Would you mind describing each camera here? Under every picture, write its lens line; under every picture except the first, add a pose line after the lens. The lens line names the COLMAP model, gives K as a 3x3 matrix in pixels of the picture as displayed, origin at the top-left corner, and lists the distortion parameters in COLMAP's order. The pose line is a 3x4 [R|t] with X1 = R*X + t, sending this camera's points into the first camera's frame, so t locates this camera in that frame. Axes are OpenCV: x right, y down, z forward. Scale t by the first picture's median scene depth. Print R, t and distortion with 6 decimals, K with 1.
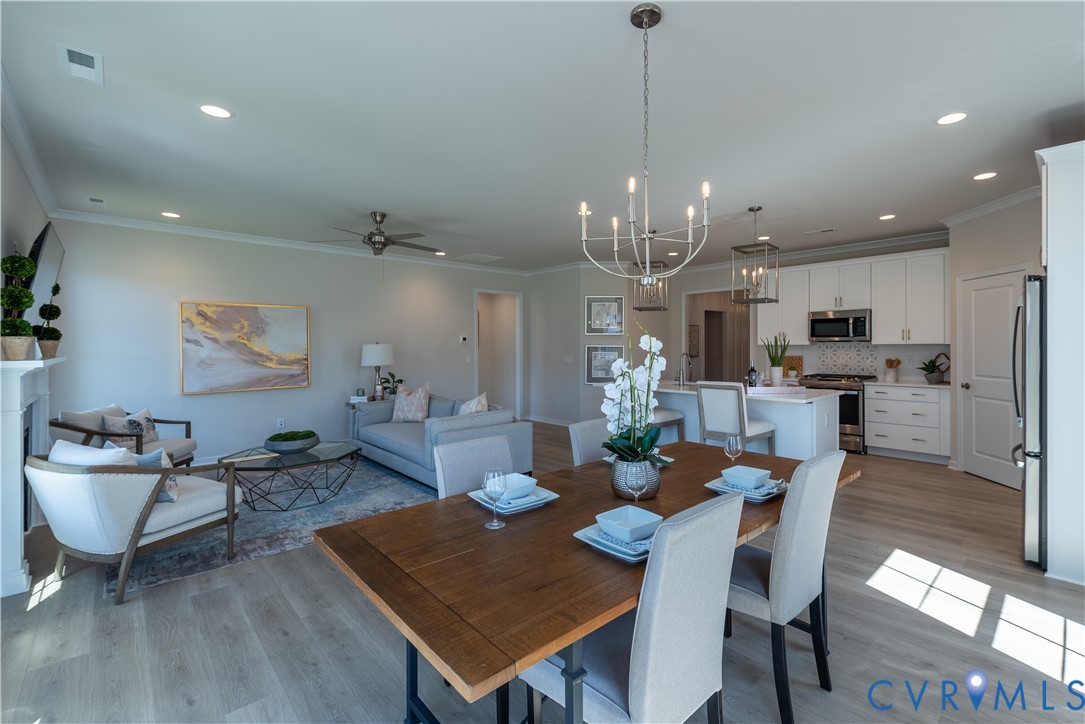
lens RADIAL K [[456.5, 0, 597.4], [0, 456.5, 348.1], [0, 0, 1]] dist [-0.002172, -0.000375]
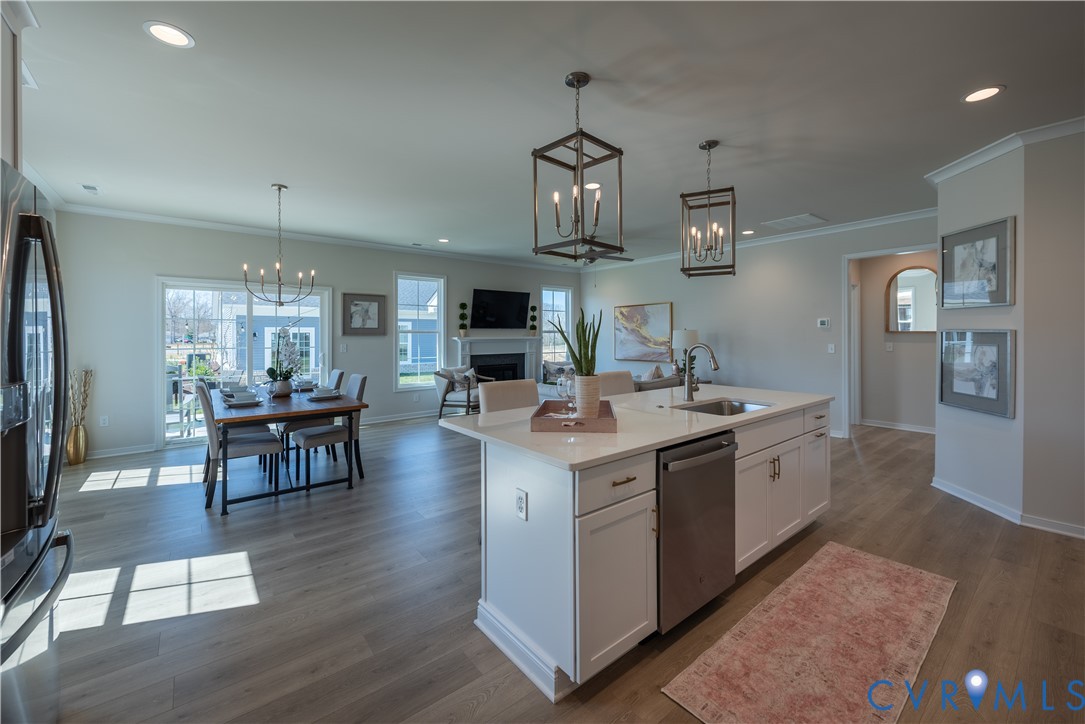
lens RADIAL K [[429.6, 0, 547.7], [0, 429.6, 334.7], [0, 0, 1]] dist [0.002475, -0.000623]
pose [[-0.096542, 0.004666, -0.995318, 0.726753], [-0.002272, 0.999985, 0.004908, -0.002179], [0.995326, 0.002735, -0.096530, 0.856726]]
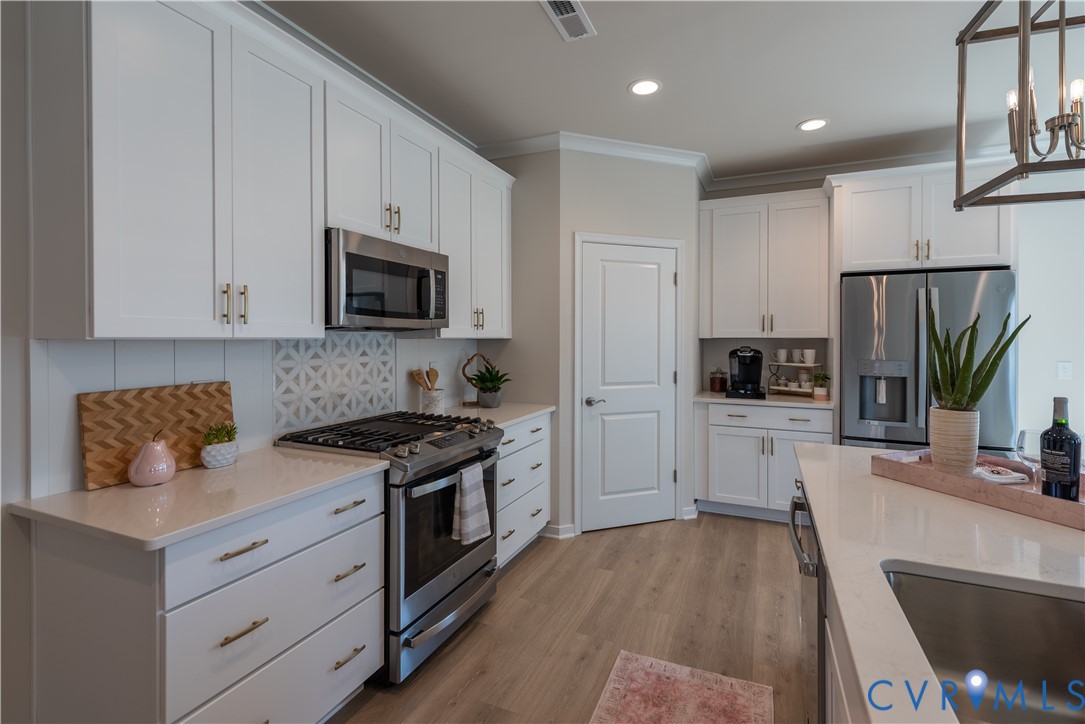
lens RADIAL K [[505.0, 0, 540.9], [0, 505.0, 339.3], [0, 0, 1]] dist [0.003585, -0.000096]
pose [[-0.356168, 0.000441, 0.934422, 0.137450], [0.005453, 0.999984, 0.001606, -0.008130], [-0.934406, 0.005668, -0.356164, 1.190189]]
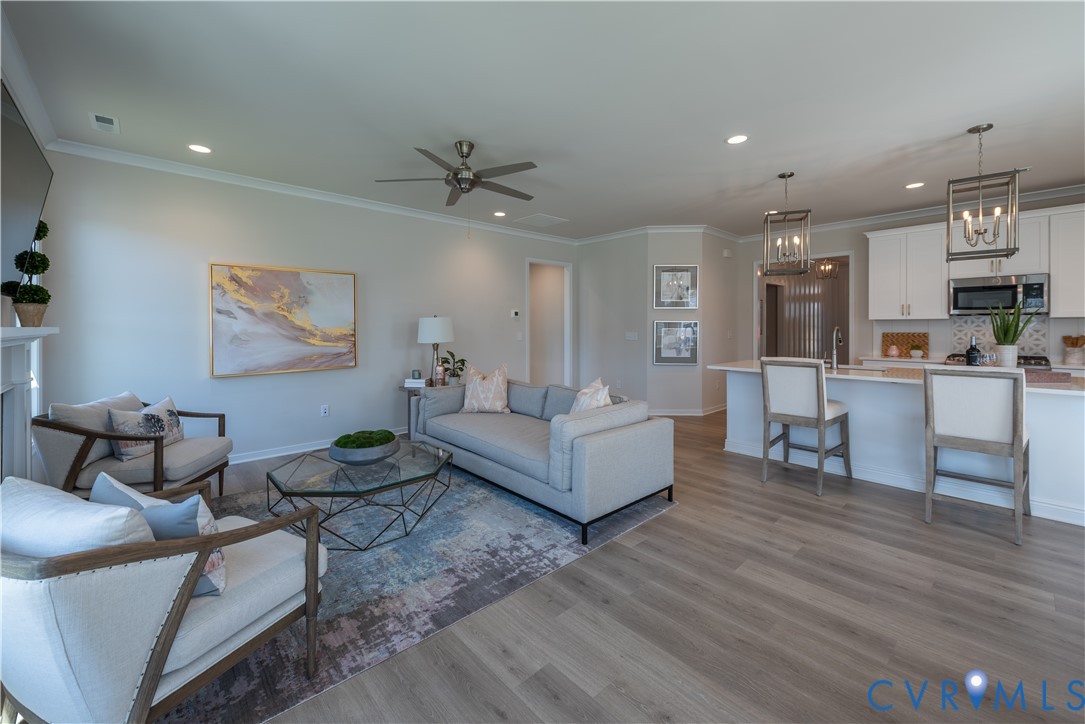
lens RADIAL K [[423.5, 0, 562.5], [0, 423.5, 327.5], [0, 0, 1]] dist [0.001363, -0.000168]
pose [[0.999506, 0.001127, -0.031416, -0.252490], [-0.001196, 0.999997, -0.002158, 0.012843], [0.031414, 0.002194, 0.999504, 0.254220]]
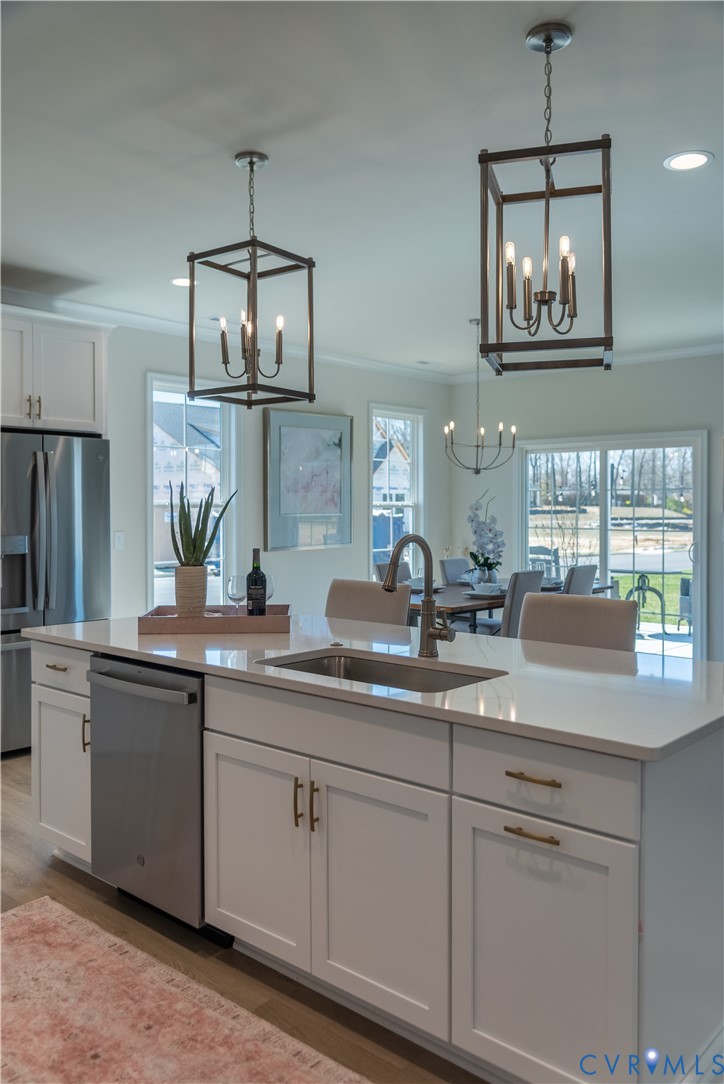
lens RADIAL K [[879.2, 0, 398.5], [0, 879.2, 516.5], [0, 0, 1]] dist [-0.006898, -0.014732]
pose [[-0.996637, 0.008371, -0.081510, 0.238571], [0.007346, 0.999890, 0.012867, -0.006526], [0.081609, 0.012225, -0.996589, 1.489893]]
